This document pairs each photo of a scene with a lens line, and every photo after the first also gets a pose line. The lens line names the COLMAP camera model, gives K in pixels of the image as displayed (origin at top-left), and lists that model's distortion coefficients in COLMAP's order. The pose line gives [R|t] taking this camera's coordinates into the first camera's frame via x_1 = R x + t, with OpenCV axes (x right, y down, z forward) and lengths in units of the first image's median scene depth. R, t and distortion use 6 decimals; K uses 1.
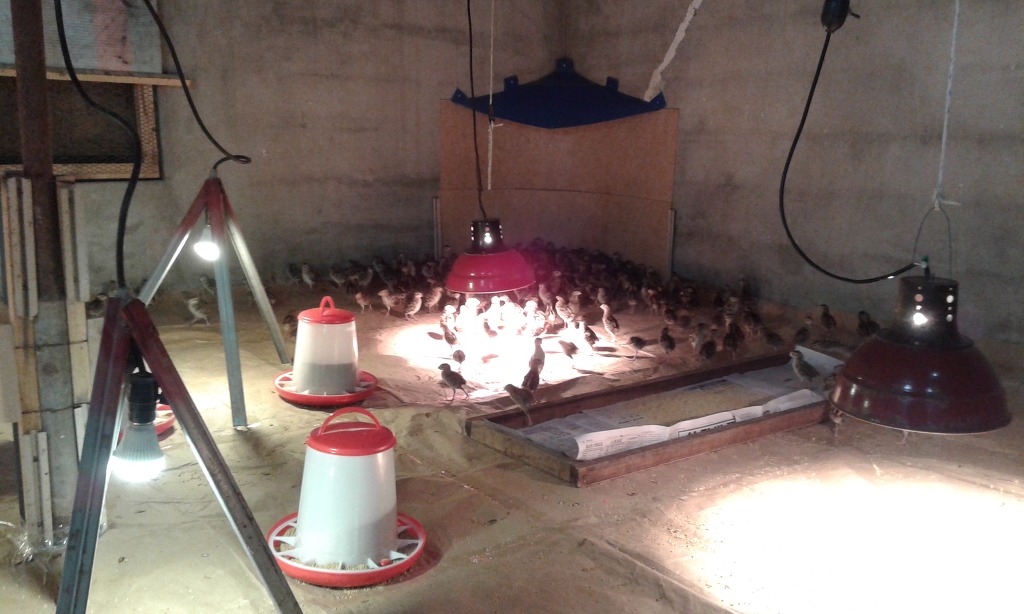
lens RADIAL K [[952.9, 0, 491.6], [0, 952.9, 335.9], [0, 0, 1]] dist [0.008696, 0.000000]
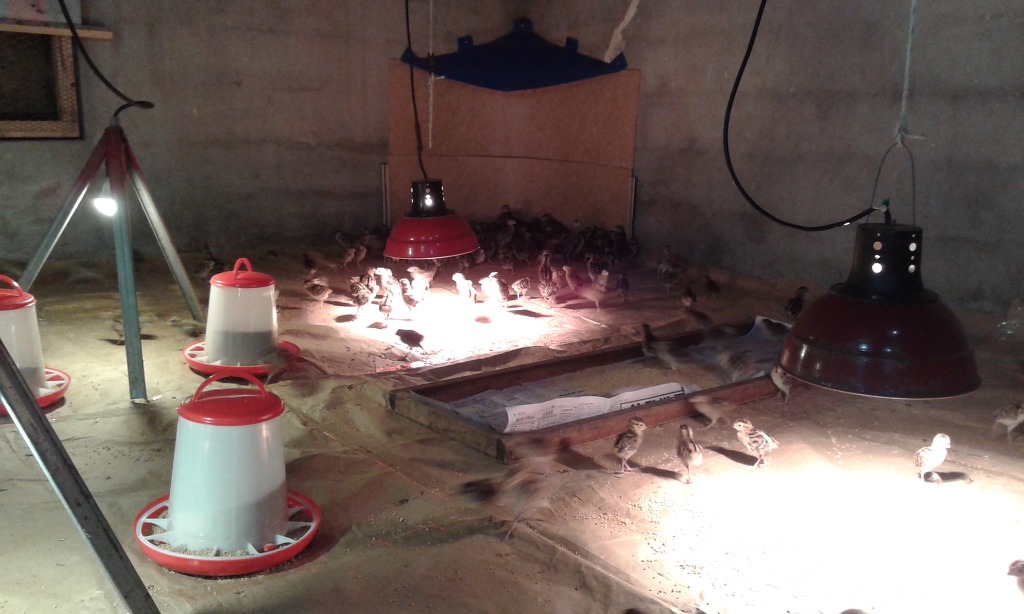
lens RADIAL K [[952.9, 0, 493.0], [0, 952.9, 335.7], [0, 0, 1]] dist [0.008696, 0.000000]
pose [[0.999800, 0.000993, 0.019968, 0.043141], [-0.001253, 0.999915, 0.012968, 0.018407], [-0.019953, -0.012990, 0.999717, 0.071763]]
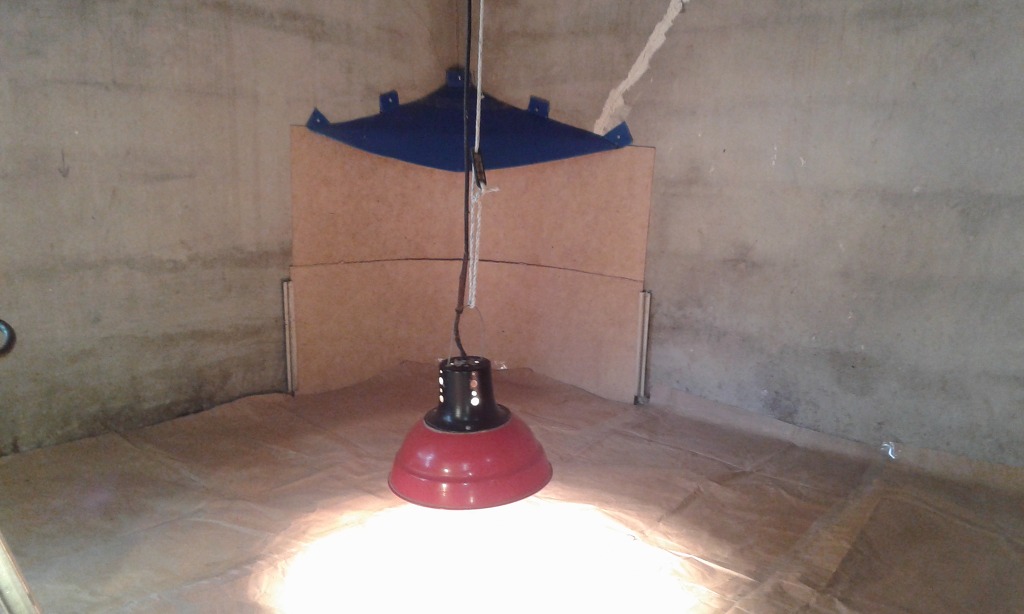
lens RADIAL K [[952.9, 0, 495.1], [0, 952.9, 315.7], [0, 0, 1]] dist [0.008696, 0.000000]
pose [[0.958139, -0.039412, 0.283579, -0.149895], [0.047005, 0.998694, -0.020020, -0.145137], [-0.282420, 0.032512, 0.958740, 0.505416]]
